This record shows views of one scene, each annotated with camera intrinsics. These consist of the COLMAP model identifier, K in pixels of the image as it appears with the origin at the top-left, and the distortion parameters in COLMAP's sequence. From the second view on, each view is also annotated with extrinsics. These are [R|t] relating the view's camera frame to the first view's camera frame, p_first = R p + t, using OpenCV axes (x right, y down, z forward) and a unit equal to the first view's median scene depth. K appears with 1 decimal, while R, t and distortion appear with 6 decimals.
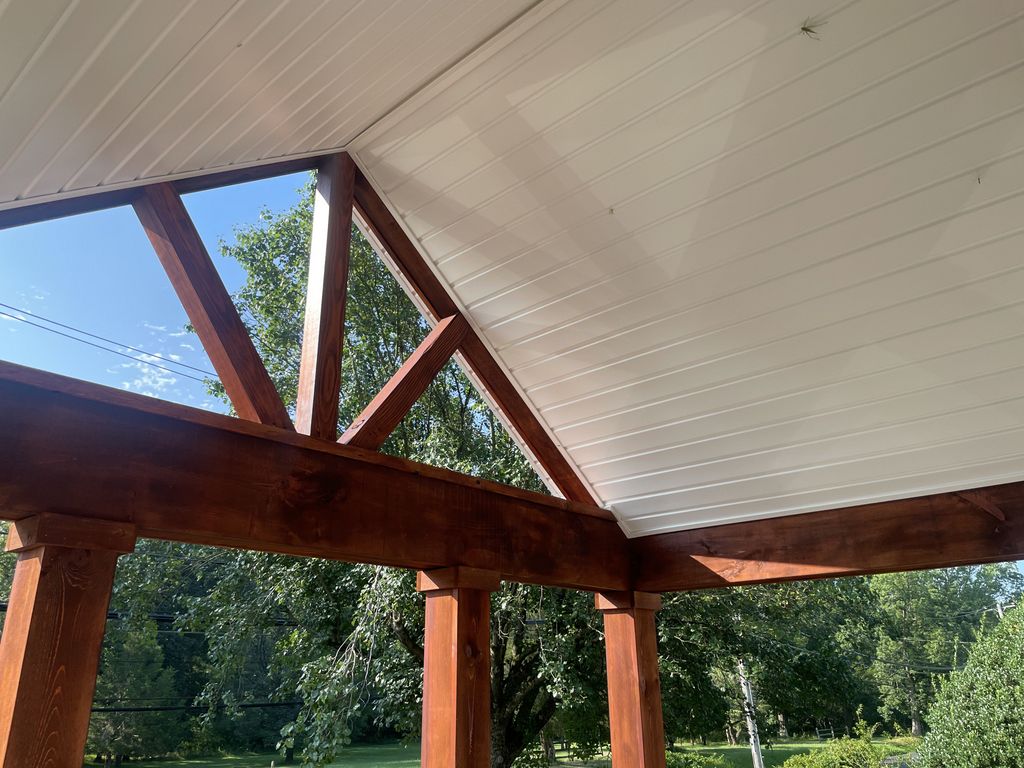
lens RADIAL K [[779.4, 0, 518.8], [0, 779.4, 386.9], [0, 0, 1]] dist [0.083125, -0.103402]
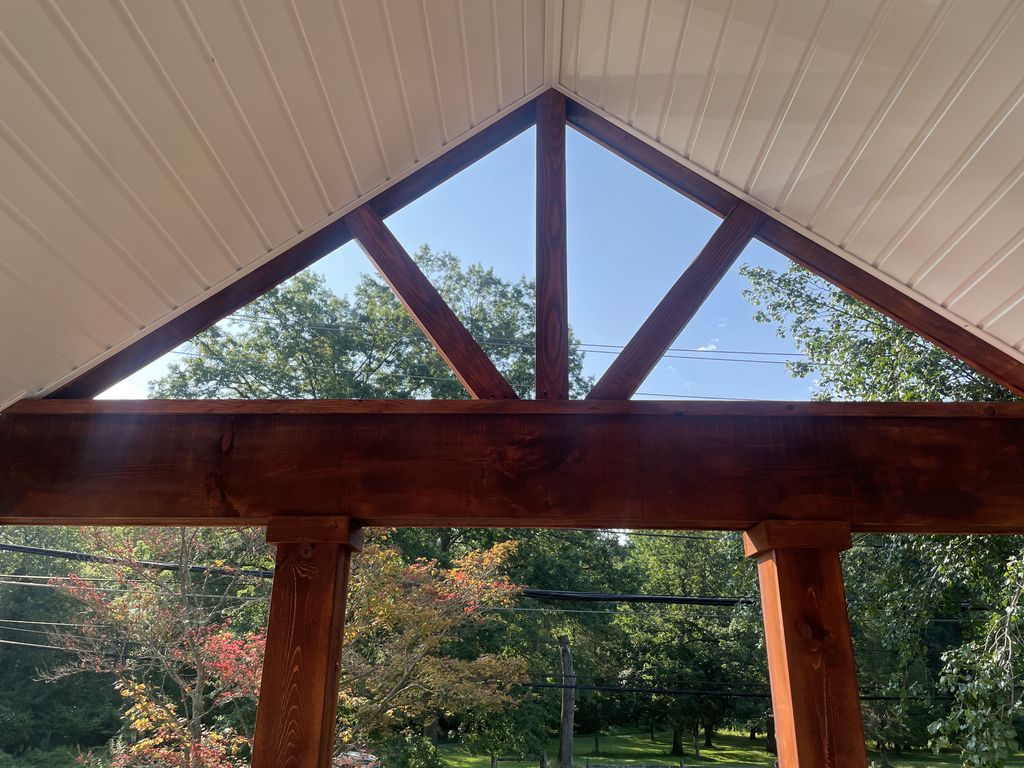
lens RADIAL K [[779.4, 0, 495.8], [0, 779.4, 383.4], [0, 0, 1]] dist [0.083125, -0.103402]
pose [[0.649554, -0.244997, -0.719761, 0.264172], [0.251174, 0.962658, -0.101002, 0.089685], [0.717629, -0.115180, 0.686835, 0.242314]]
